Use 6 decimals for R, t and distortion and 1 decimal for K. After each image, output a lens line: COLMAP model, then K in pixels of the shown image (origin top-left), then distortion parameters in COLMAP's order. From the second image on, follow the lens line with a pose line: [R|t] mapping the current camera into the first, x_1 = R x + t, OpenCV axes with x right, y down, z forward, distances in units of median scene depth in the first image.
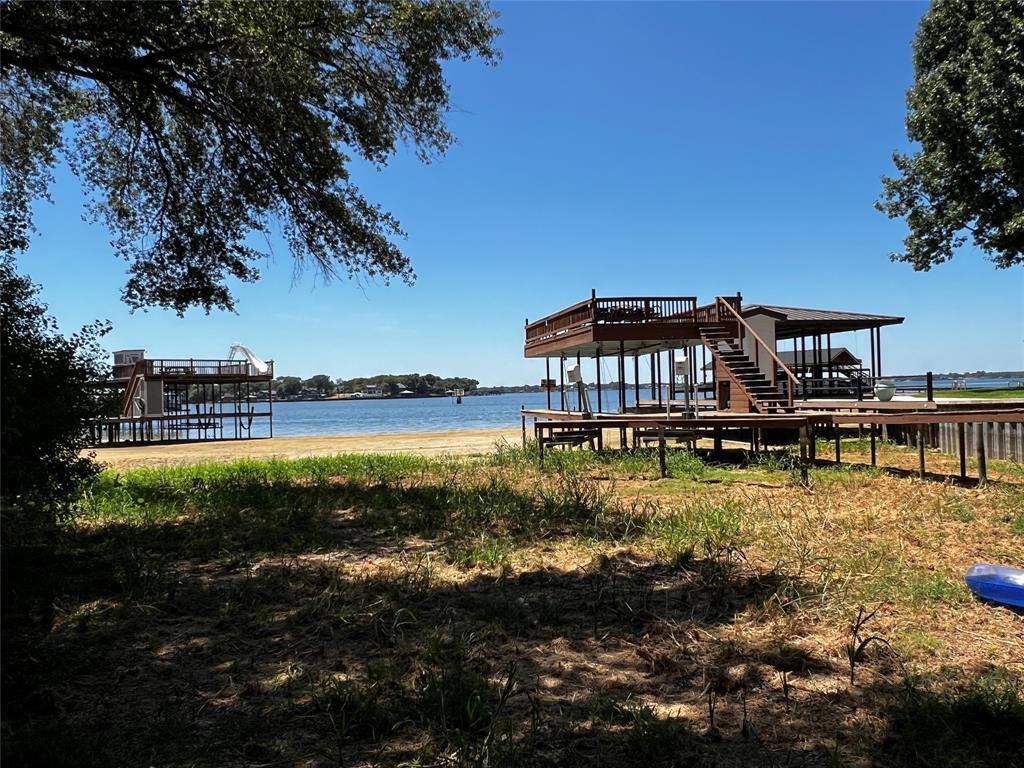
lens RADIAL K [[754.3, 0, 507.7], [0, 754.3, 370.8], [0, 0, 1]] dist [0.014554, 0.003501]
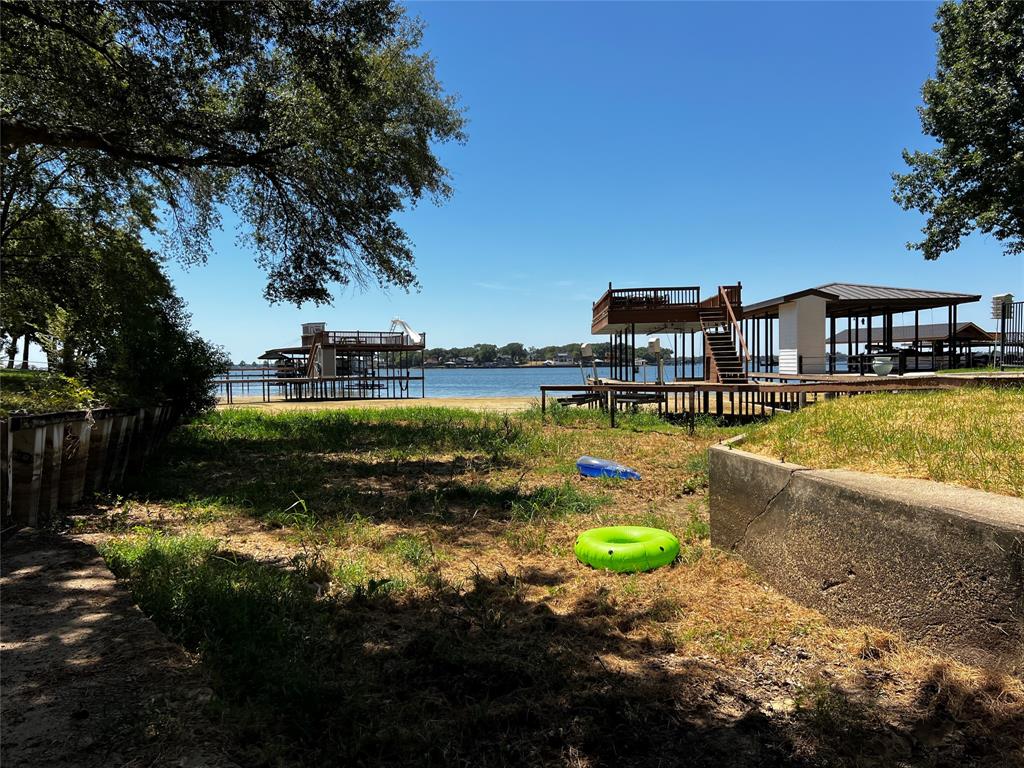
lens RADIAL K [[766.9, 0, 508.0], [0, 766.9, 383.2], [0, 0, 1]] dist [0.070423, -0.074445]
pose [[0.967092, 0.022812, -0.253401, 0.246053], [-0.008183, 0.998246, 0.058636, -0.012631], [0.254295, -0.054633, 0.965582, -0.252887]]
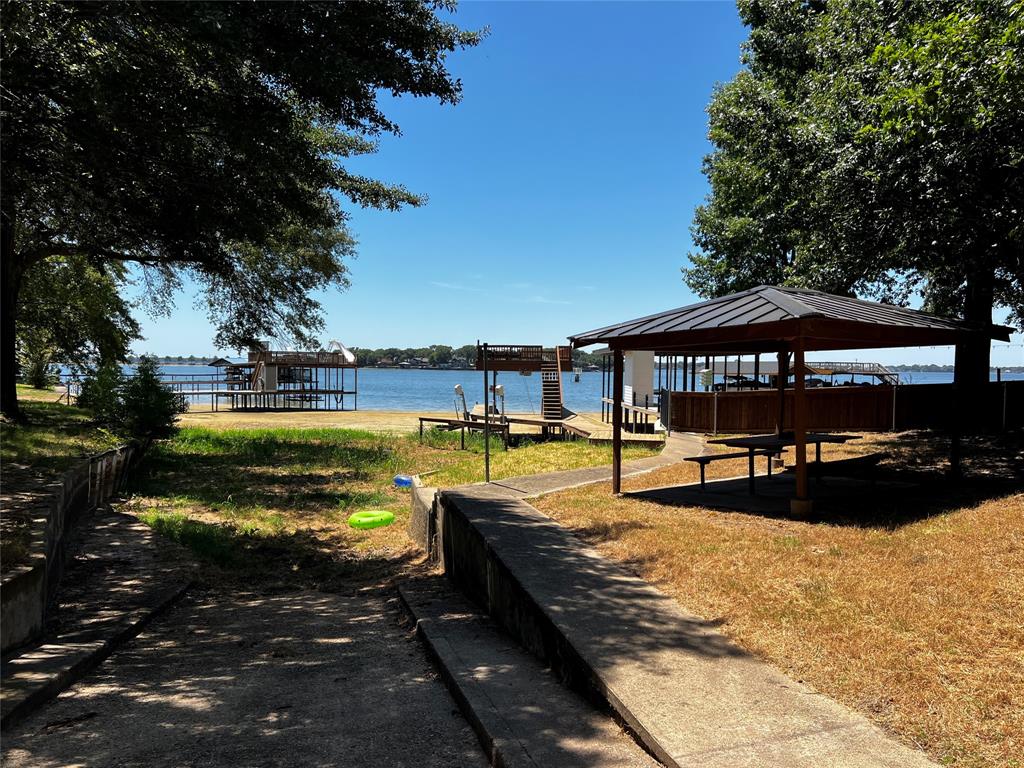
lens RADIAL K [[766.9, 0, 517.2], [0, 766.9, 393.8], [0, 0, 1]] dist [0.070423, -0.074445]
pose [[0.981236, 0.048753, -0.186544, 0.468653], [-0.036320, 0.996921, 0.069499, -0.097221], [0.189357, -0.061420, 0.979985, -0.602878]]
